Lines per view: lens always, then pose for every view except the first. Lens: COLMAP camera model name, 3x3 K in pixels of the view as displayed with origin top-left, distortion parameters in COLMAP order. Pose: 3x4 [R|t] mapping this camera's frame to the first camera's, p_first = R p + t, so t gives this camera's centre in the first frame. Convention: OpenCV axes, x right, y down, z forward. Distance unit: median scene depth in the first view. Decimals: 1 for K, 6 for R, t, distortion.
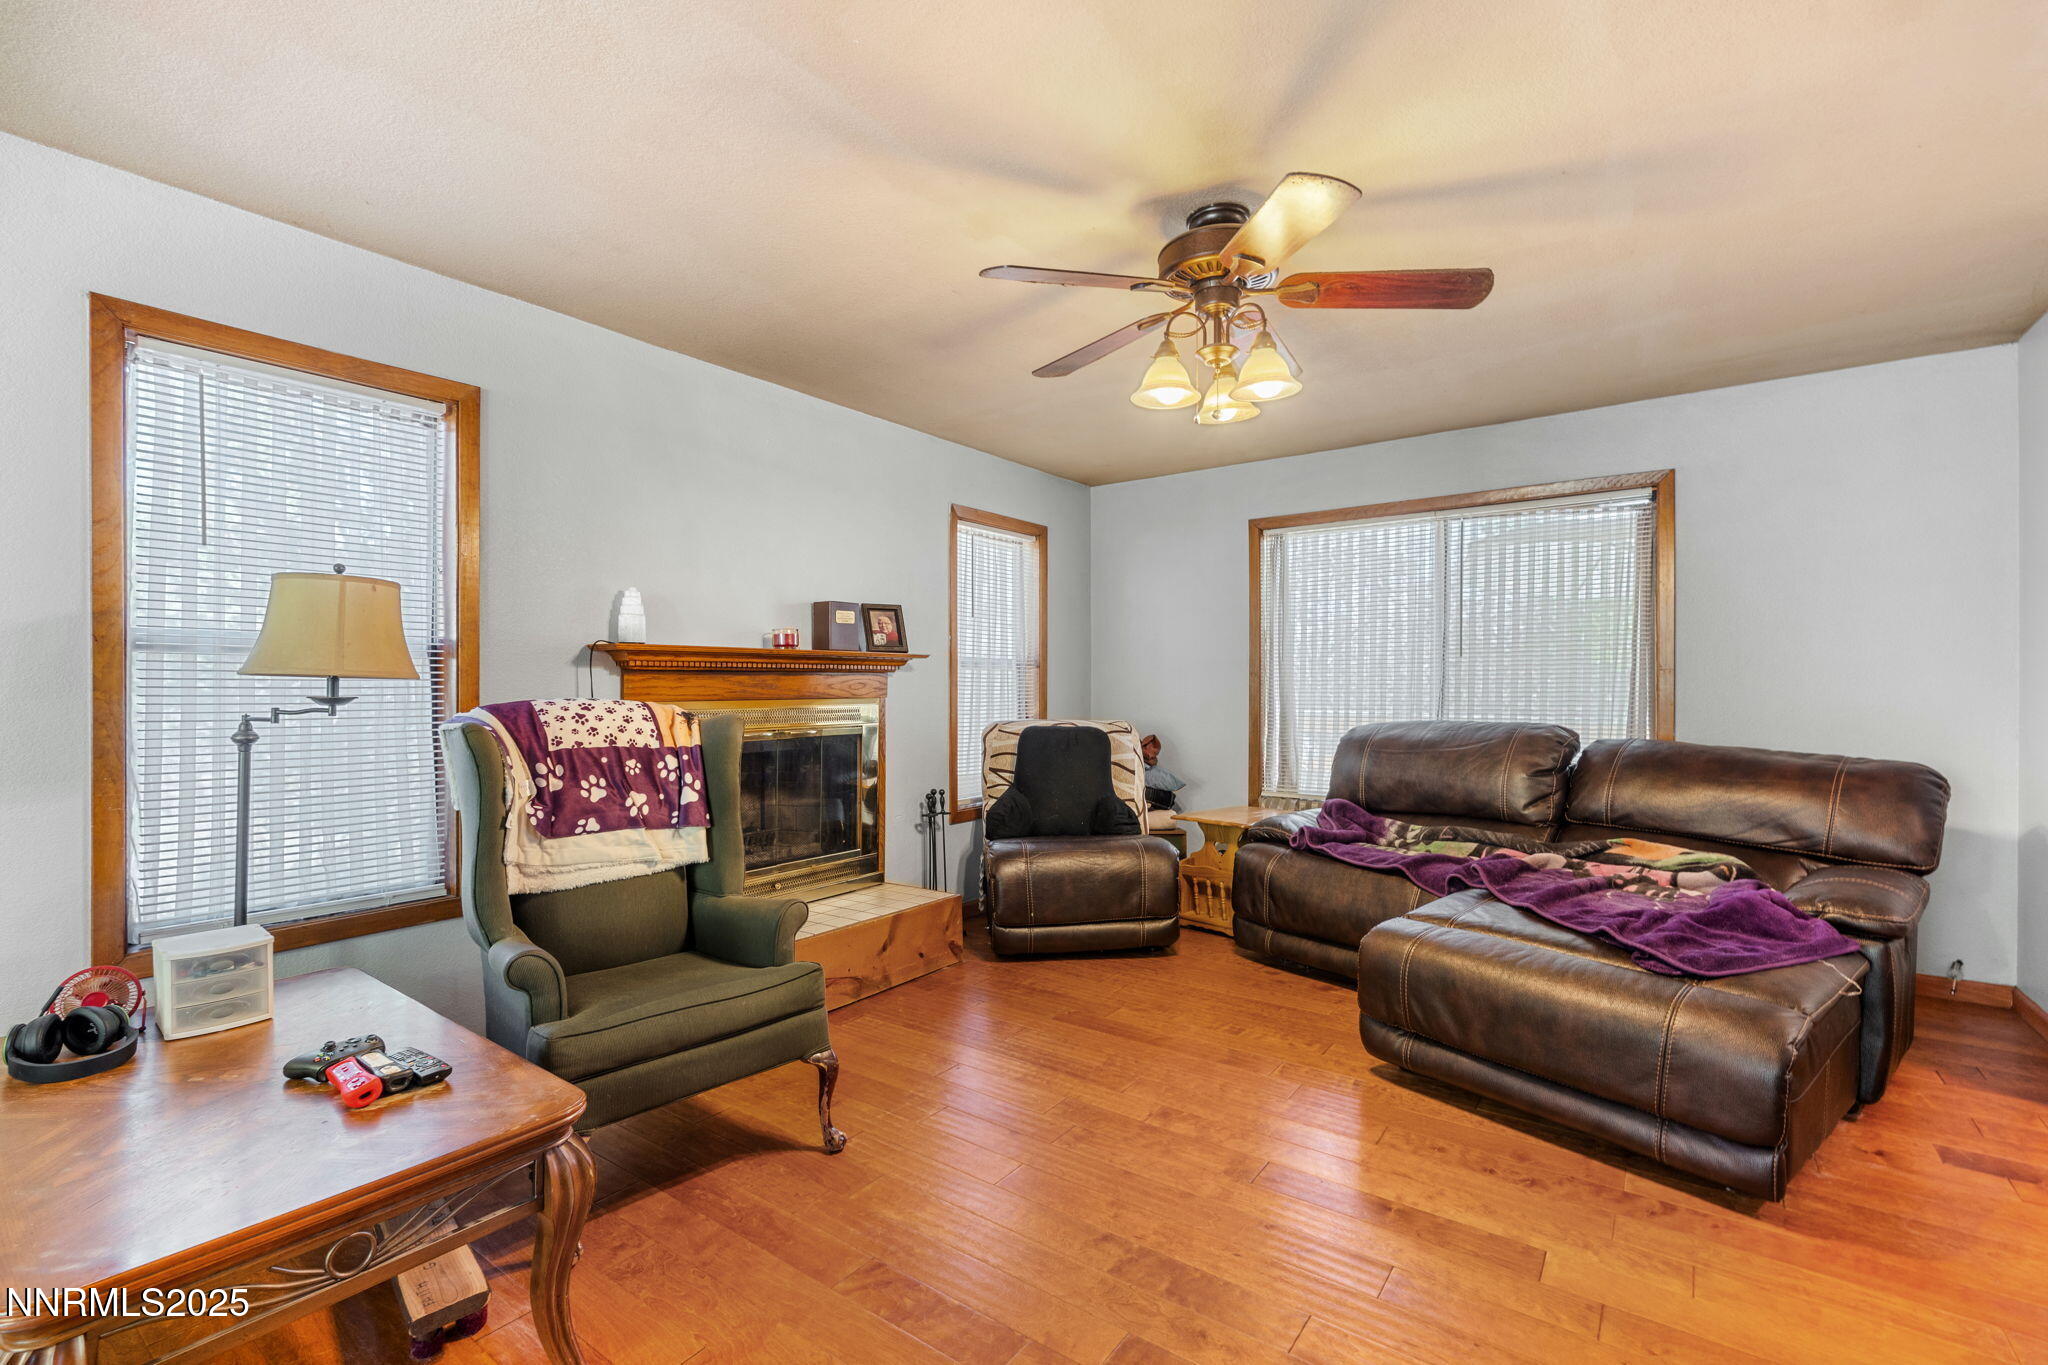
lens RADIAL K [[901.3, 0, 1024.9], [0, 901.3, 683.0], [0, 0, 1]] dist [-0.003810, 0.000738]
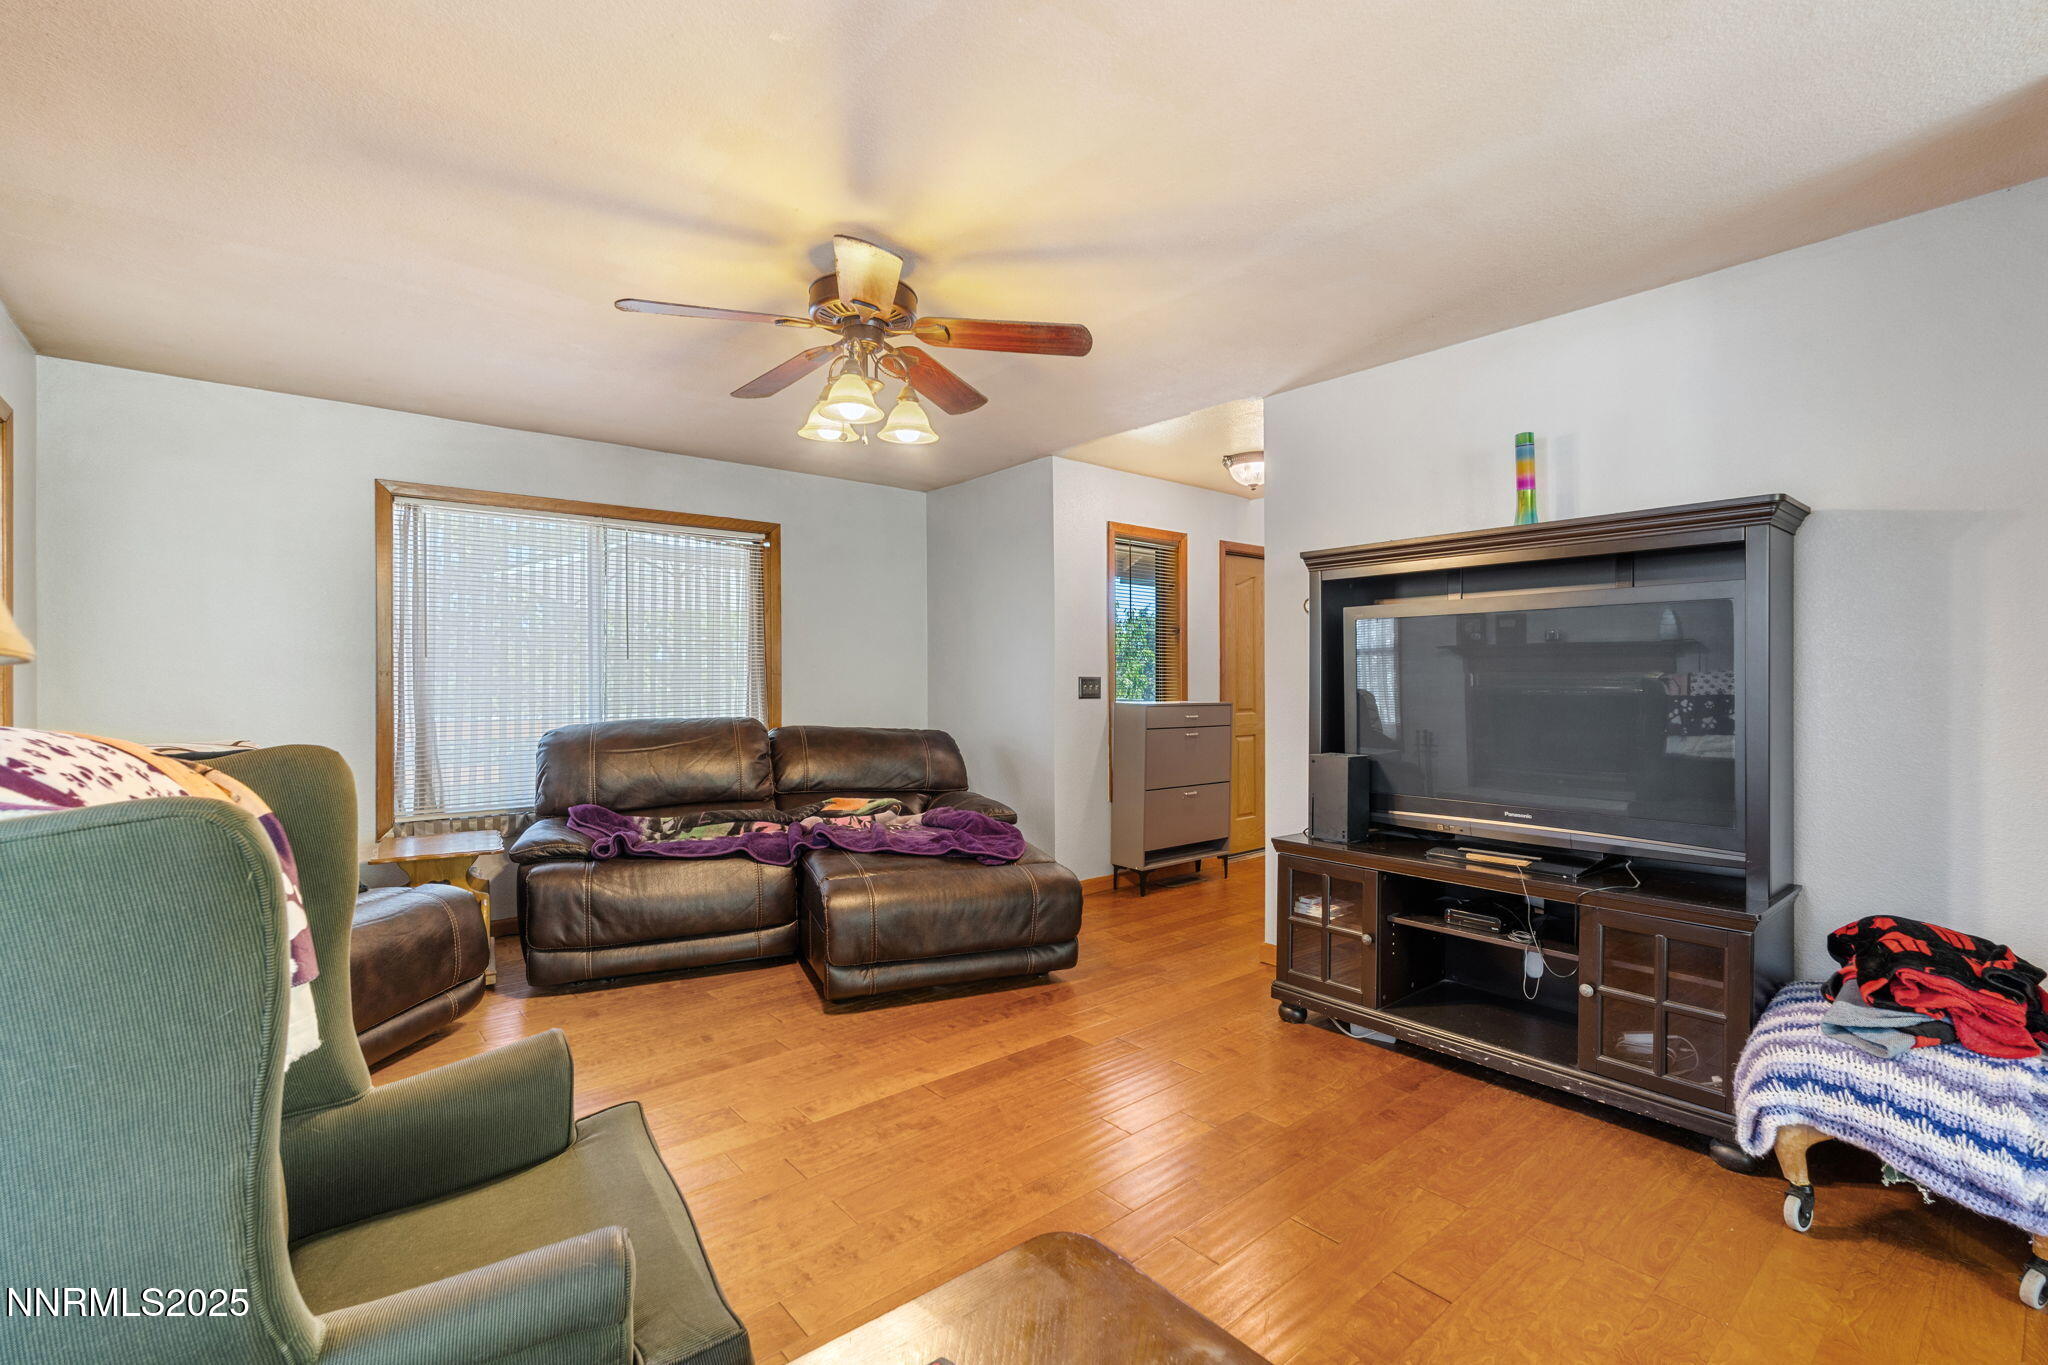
lens RADIAL K [[901.3, 0, 1010.9], [0, 901.3, 687.5], [0, 0, 1]] dist [-0.003810, 0.000738]
pose [[0.248442, -0.004870, 0.968635, -0.513082], [-0.000631, 0.999986, 0.005189, -0.001800], [-0.968647, -0.001900, 0.248435, 0.351566]]
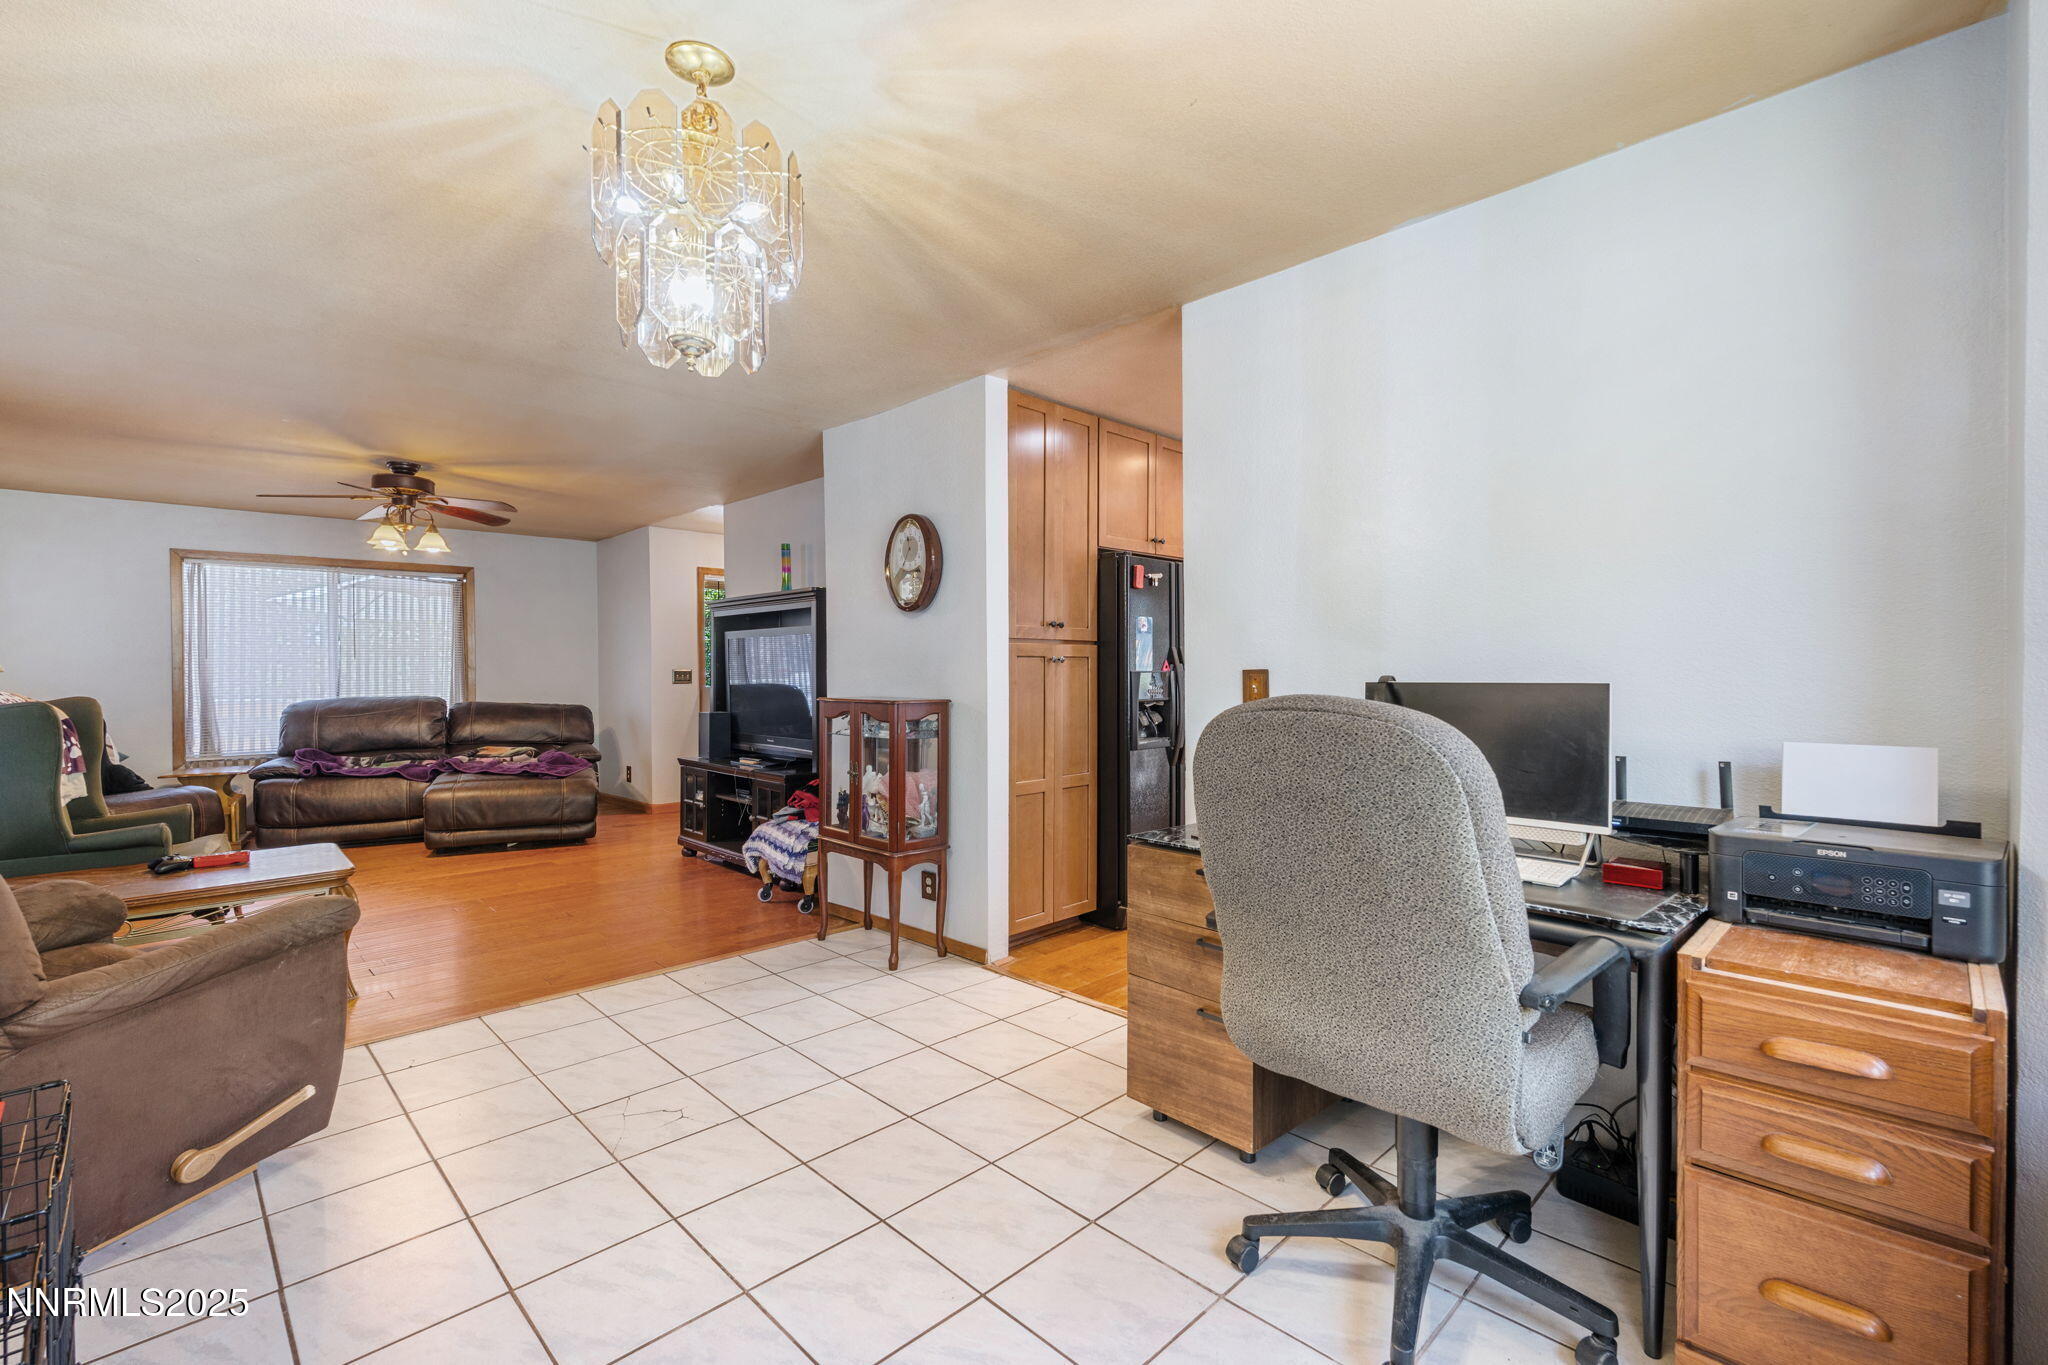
lens RADIAL K [[901.3, 0, 1013.3], [0, 901.3, 684.4], [0, 0, 1]] dist [-0.003810, 0.000738]
pose [[0.177025, -0.014293, 0.984103, -1.079865], [0.001659, 0.999897, 0.014224, -0.004323], [-0.984205, -0.000885, 0.177031, -0.550594]]
